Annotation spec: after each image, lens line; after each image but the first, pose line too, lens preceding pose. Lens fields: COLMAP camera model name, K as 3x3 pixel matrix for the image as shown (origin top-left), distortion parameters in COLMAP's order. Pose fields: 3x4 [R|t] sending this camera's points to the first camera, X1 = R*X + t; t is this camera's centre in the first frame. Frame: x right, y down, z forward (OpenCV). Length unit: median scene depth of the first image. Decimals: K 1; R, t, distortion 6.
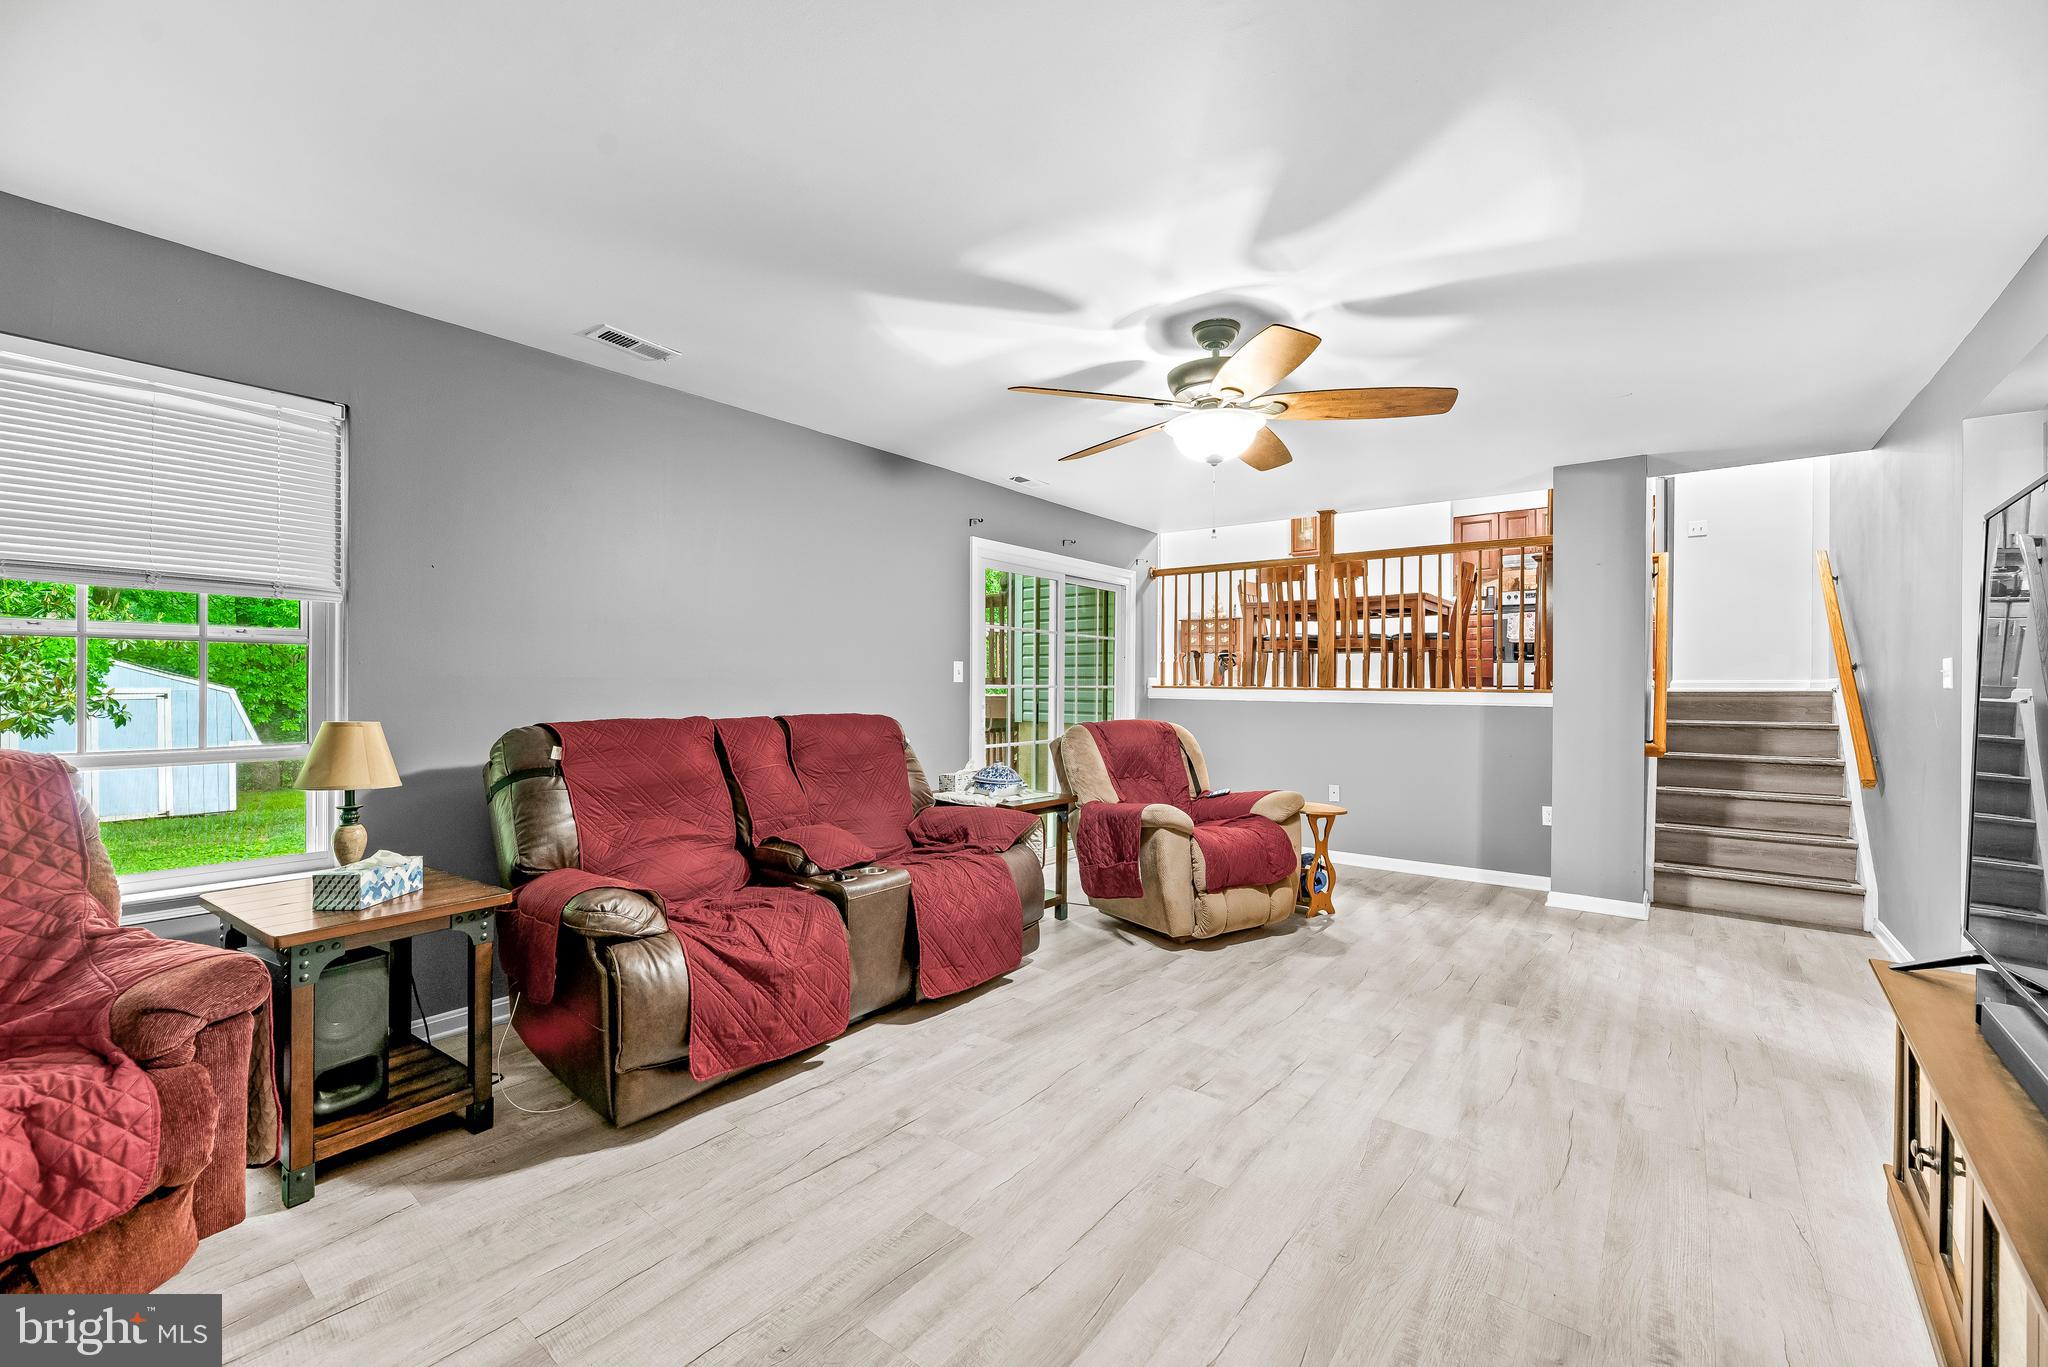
lens RADIAL K [[833.0, 0, 1010.1], [0, 833.0, 683.8], [0, 0, 1]] dist [-0.001810, 0.000704]
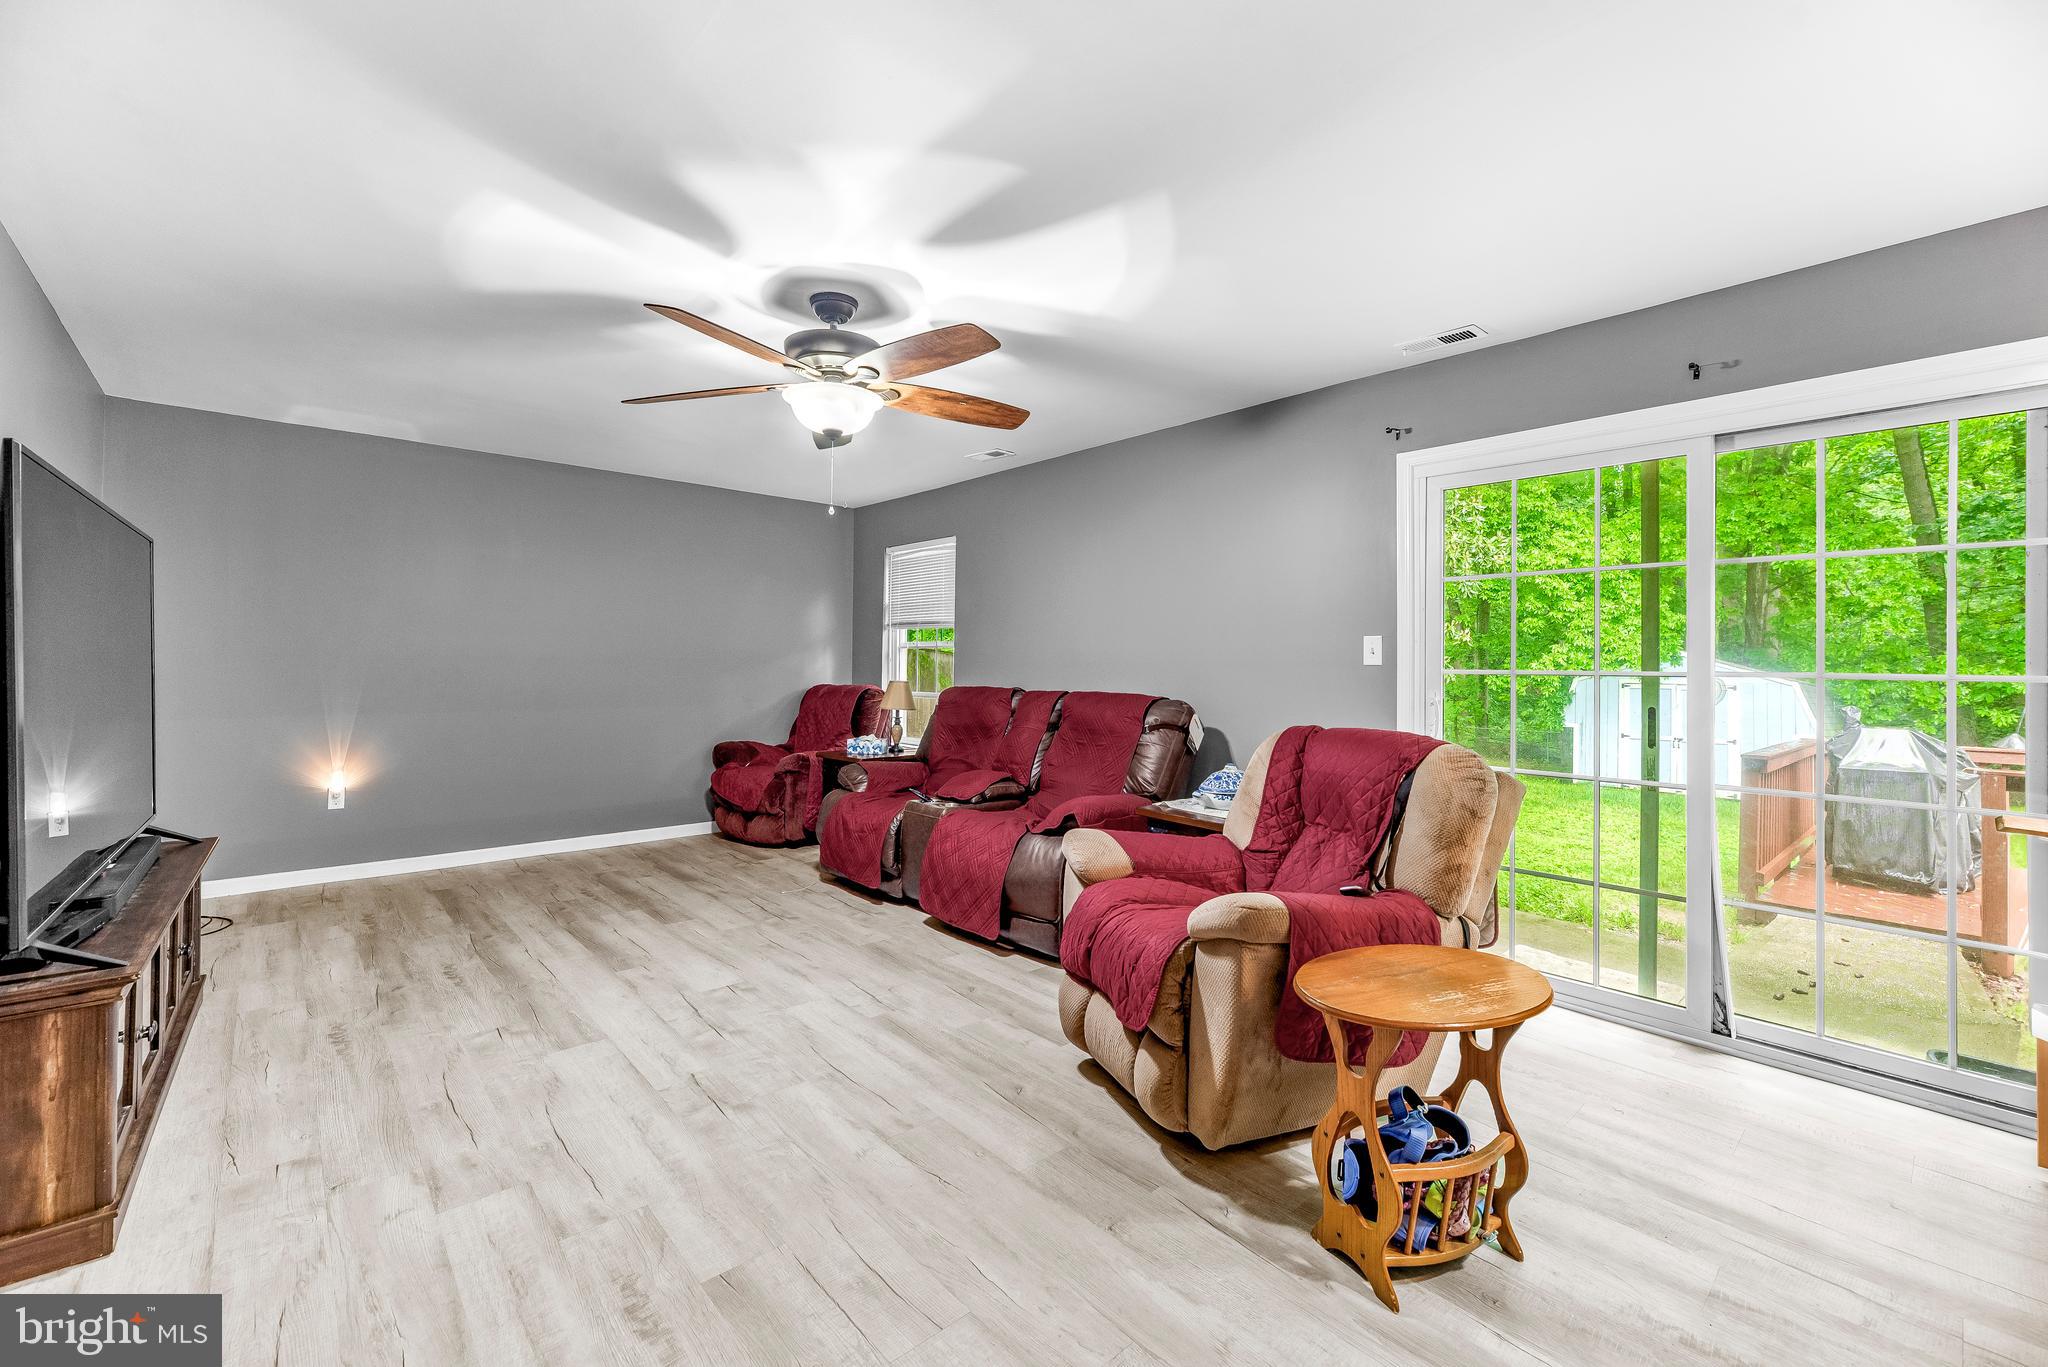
lens RADIAL K [[833.0, 0, 1010.3], [0, 833.0, 668.1], [0, 0, 1]] dist [-0.001810, 0.000704]
pose [[-0.165348, -0.002905, -0.986231, 1.195257], [-0.011347, 0.999935, -0.001043, 0.007947], [0.986170, 0.011018, -0.165371, 1.398753]]
